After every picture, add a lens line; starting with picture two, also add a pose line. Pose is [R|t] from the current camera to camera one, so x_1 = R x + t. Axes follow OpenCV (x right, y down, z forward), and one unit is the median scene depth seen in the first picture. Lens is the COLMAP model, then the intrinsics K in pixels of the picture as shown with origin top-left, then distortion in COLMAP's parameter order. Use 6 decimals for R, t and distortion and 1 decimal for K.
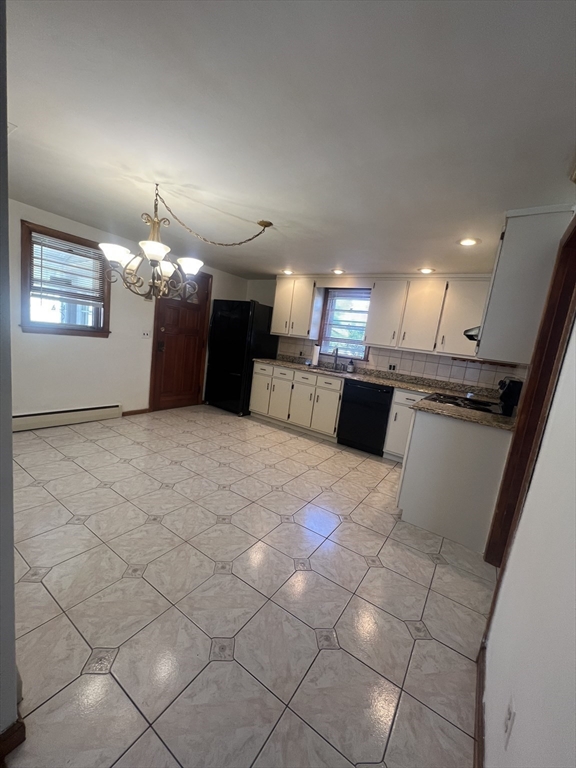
lens RADIAL K [[307.2, 0, 286.4], [0, 307.2, 384.4], [0, 0, 1]] dist [0.001146, 0.000585]
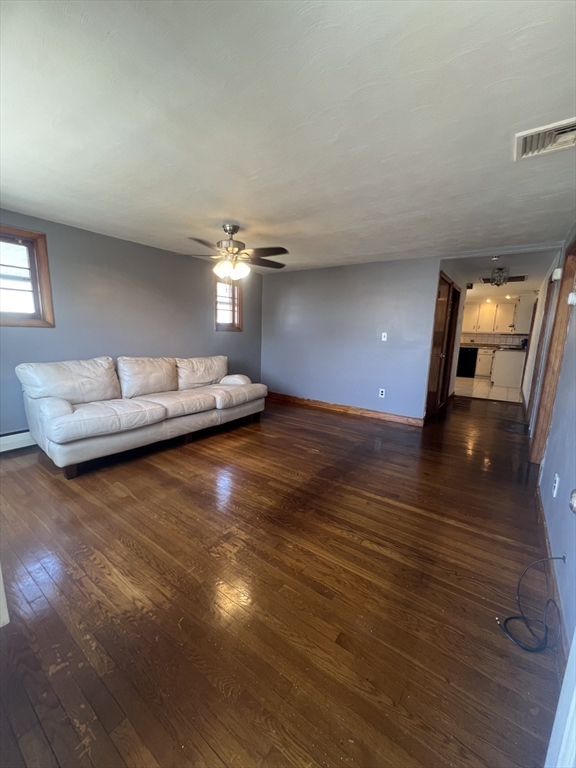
lens RADIAL K [[307.2, 0, 288.8], [0, 307.2, 386.0], [0, 0, 1]] dist [0.001146, 0.000585]
pose [[0.994763, -0.087156, -0.053384, -0.922592], [0.088364, 0.995873, 0.020700, 0.110653], [0.051359, -0.025309, 0.998359, -1.362606]]
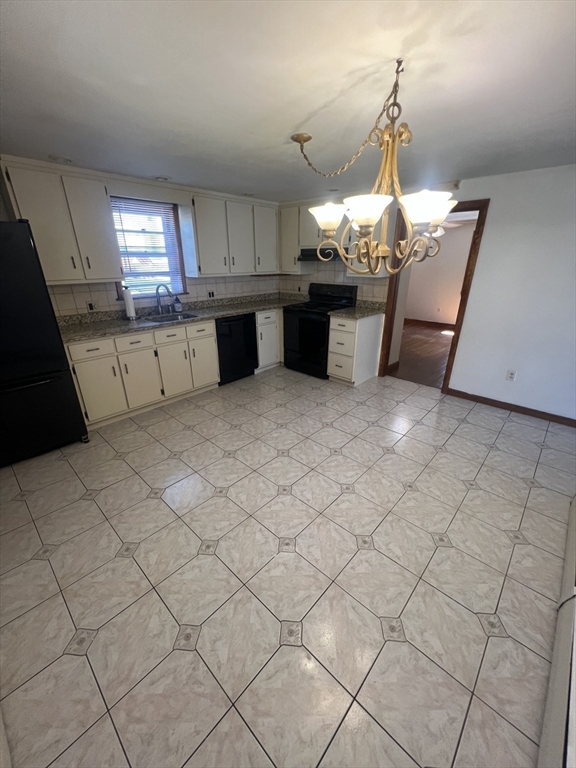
lens RADIAL K [[307.2, 0, 288.3], [0, 307.2, 383.3], [0, 0, 1]] dist [0.001146, 0.000585]
pose [[0.151470, -0.484182, 0.861757, -0.614269], [0.168214, 0.871725, 0.460216, -0.220534], [-0.974043, 0.075251, 0.213487, 0.569176]]
